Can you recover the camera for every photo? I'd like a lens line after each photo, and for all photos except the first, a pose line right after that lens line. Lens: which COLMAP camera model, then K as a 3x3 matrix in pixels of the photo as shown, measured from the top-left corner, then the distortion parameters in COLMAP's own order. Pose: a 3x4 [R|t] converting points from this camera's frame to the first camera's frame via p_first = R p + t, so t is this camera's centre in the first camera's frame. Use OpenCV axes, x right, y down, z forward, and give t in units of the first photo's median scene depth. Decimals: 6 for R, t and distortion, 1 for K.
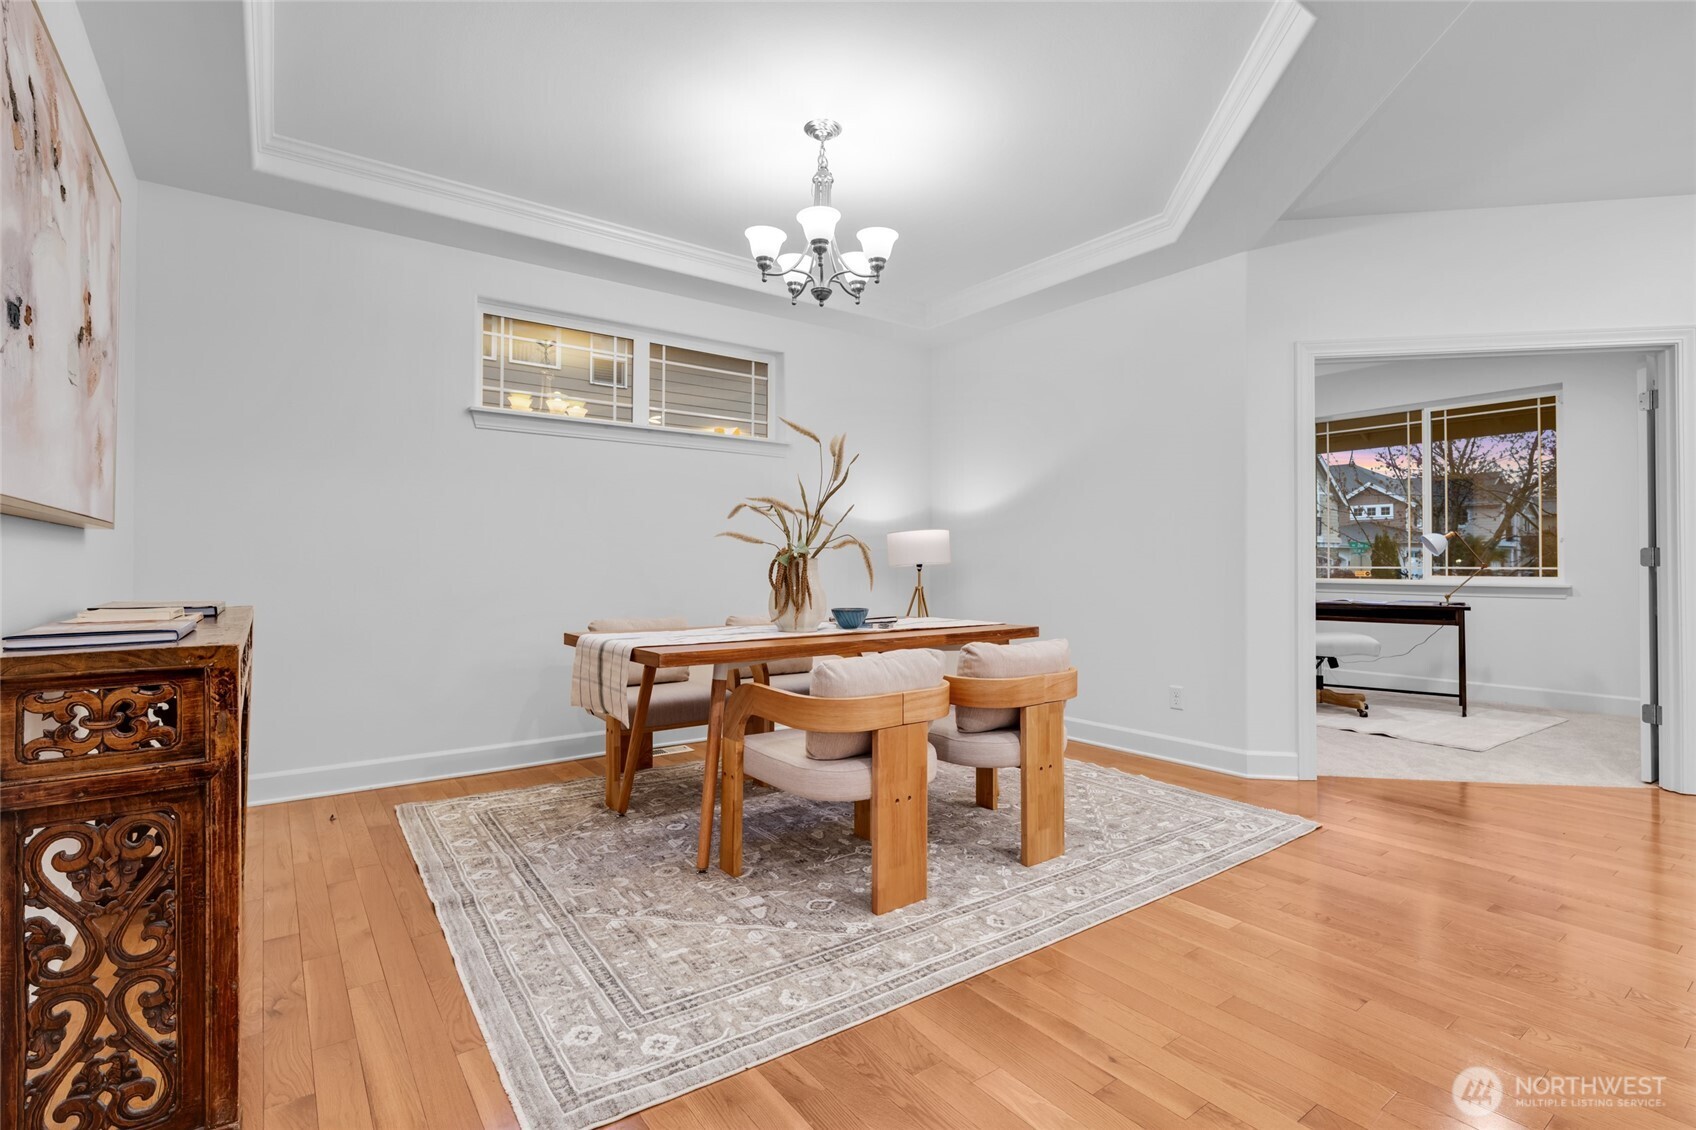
lens RADIAL K [[782.2, 0, 858.2], [0, 782.2, 570.5], [0, 0, 1]] dist [0.015627, 0.000197]
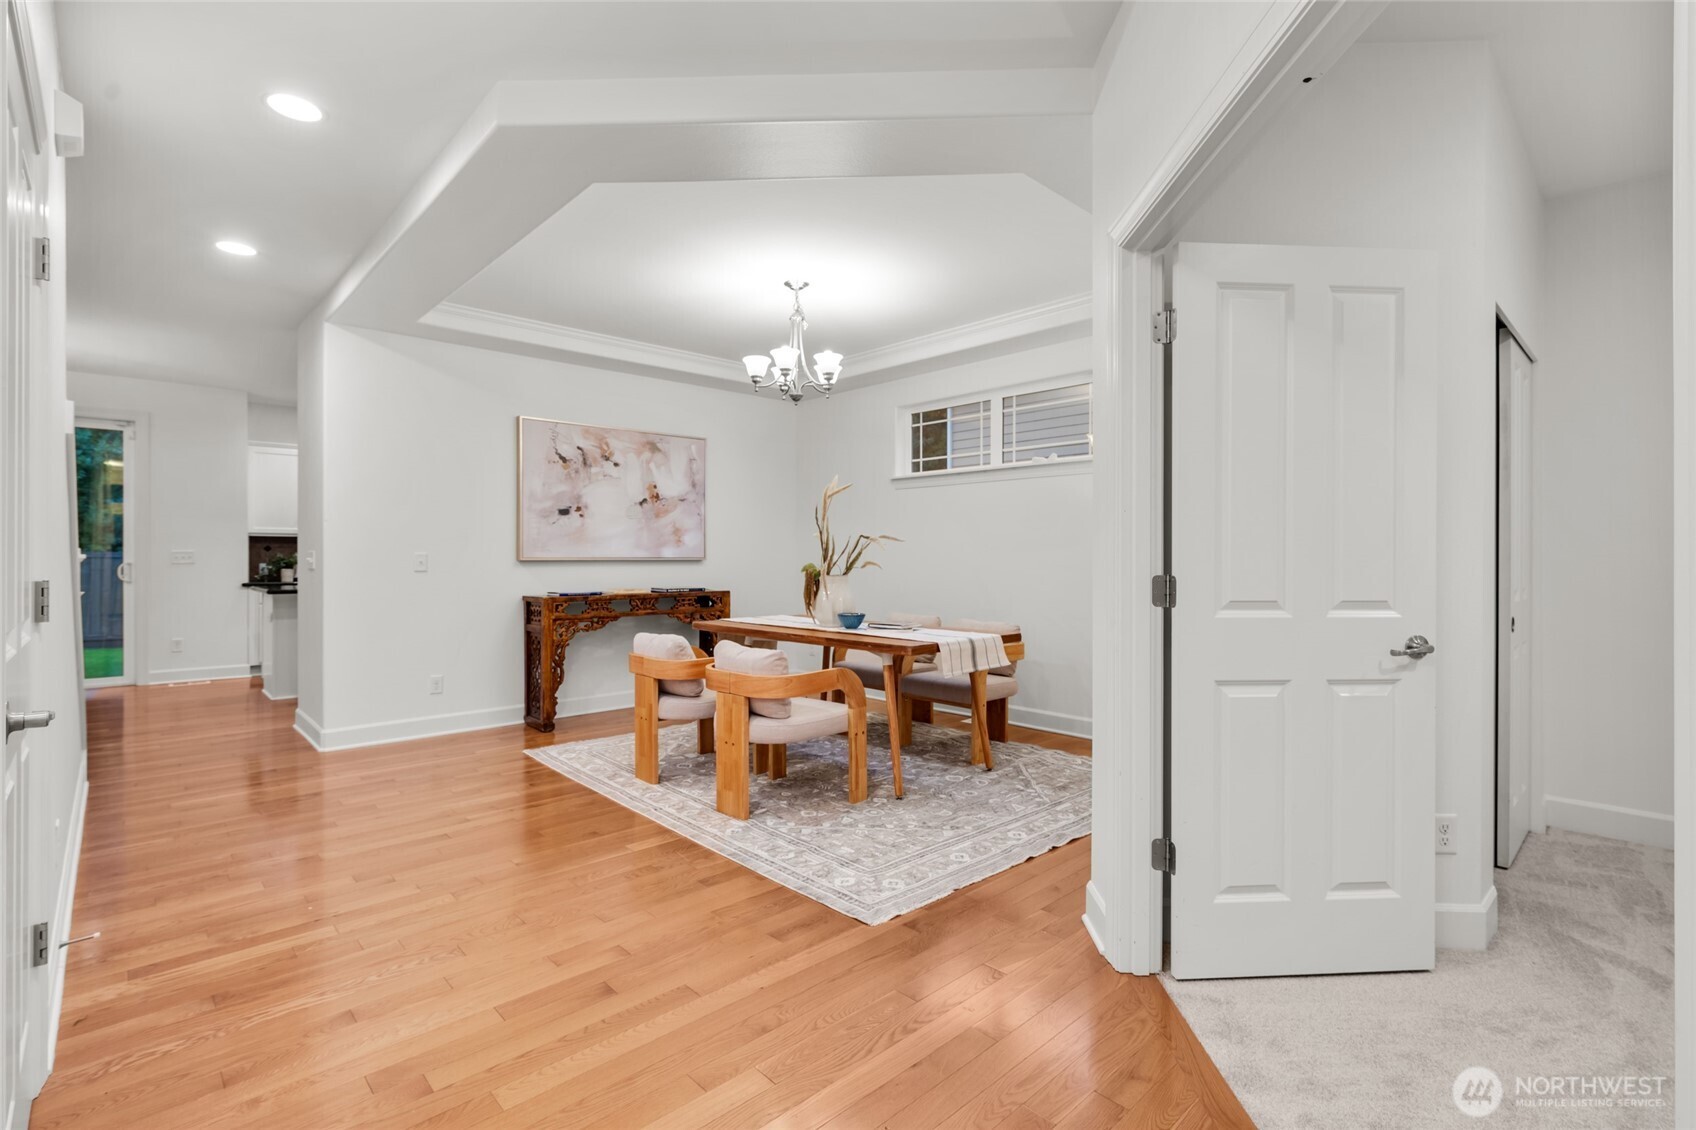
lens RADIAL K [[782.2, 0, 857.0], [0, 782.2, 561.9], [0, 0, 1]] dist [0.015627, 0.000197]
pose [[0.101840, 0.003161, -0.994796, 1.464862], [0.007470, 0.999964, 0.003942, -0.051305], [0.994773, -0.007833, 0.101813, 0.965858]]
